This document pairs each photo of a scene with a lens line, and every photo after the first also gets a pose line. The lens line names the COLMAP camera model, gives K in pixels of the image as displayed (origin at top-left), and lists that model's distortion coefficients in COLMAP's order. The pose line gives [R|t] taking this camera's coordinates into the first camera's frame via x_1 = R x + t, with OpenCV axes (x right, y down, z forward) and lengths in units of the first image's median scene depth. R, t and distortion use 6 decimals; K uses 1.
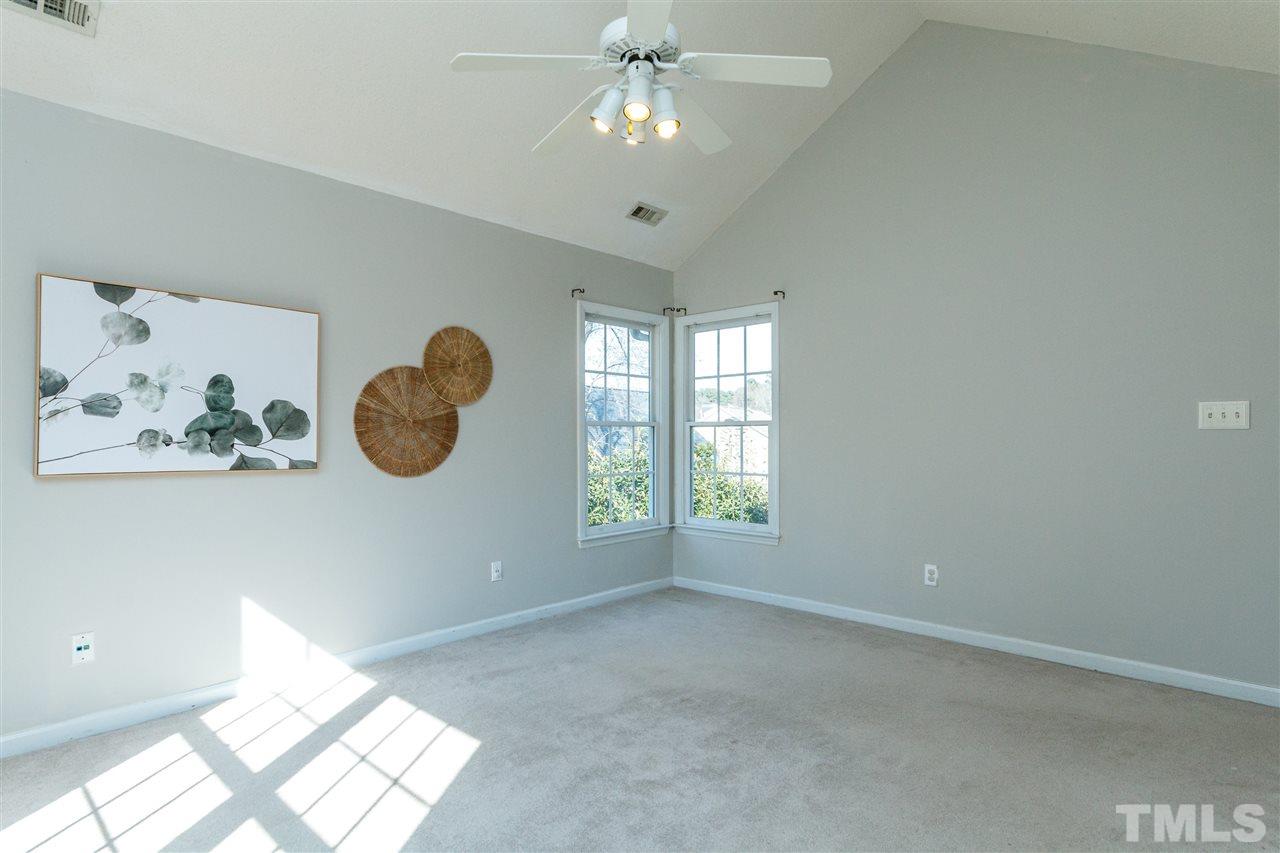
lens RADIAL K [[672.4, 0, 643.4], [0, 672.4, 431.1], [0, 0, 1]] dist [-0.002125, 0.004903]
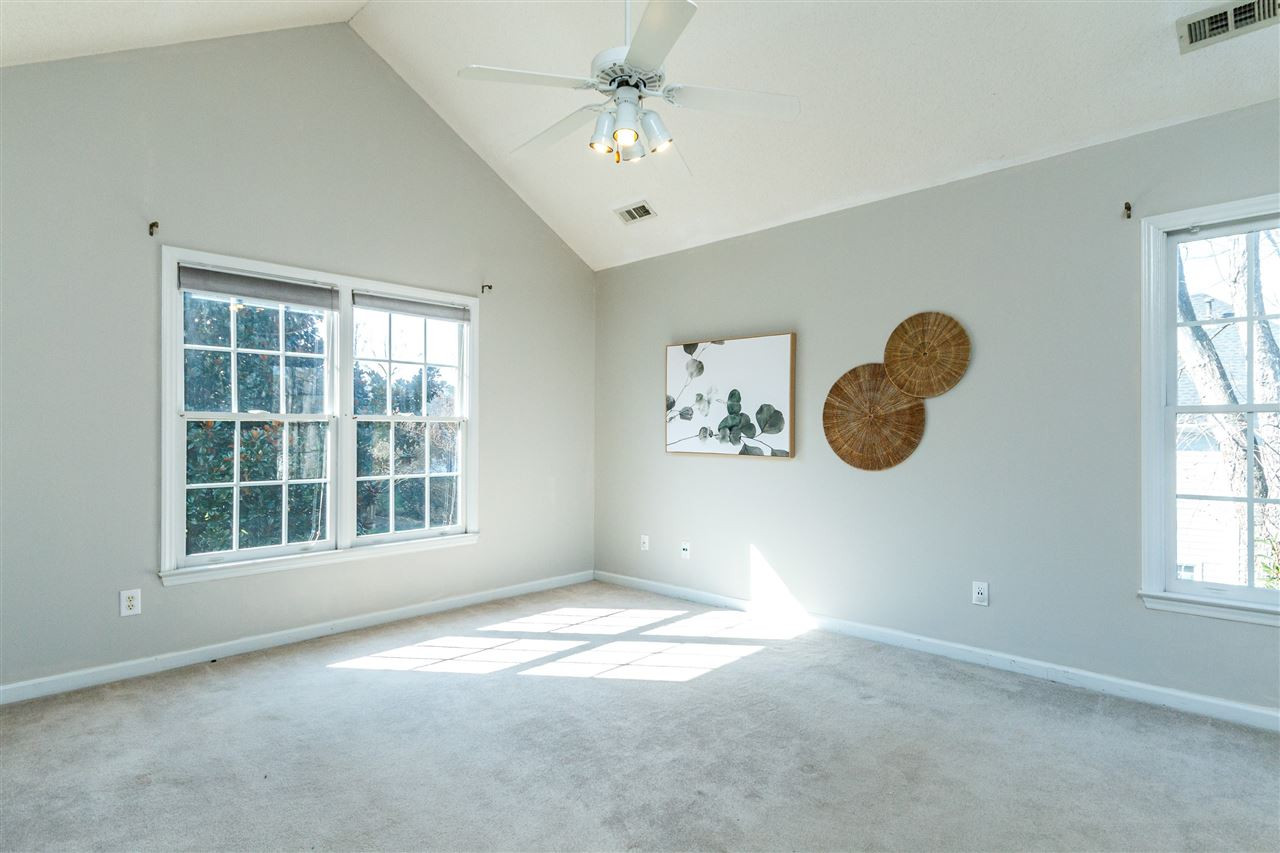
lens RADIAL K [[672.4, 0, 640.2], [0, 672.4, 425.9], [0, 0, 1]] dist [-0.002125, 0.004903]
pose [[-0.023275, -0.006910, -0.999705, 0.831604], [0.009695, 0.999928, -0.007137, 0.004469], [0.999682, -0.009858, -0.023206, 0.800308]]
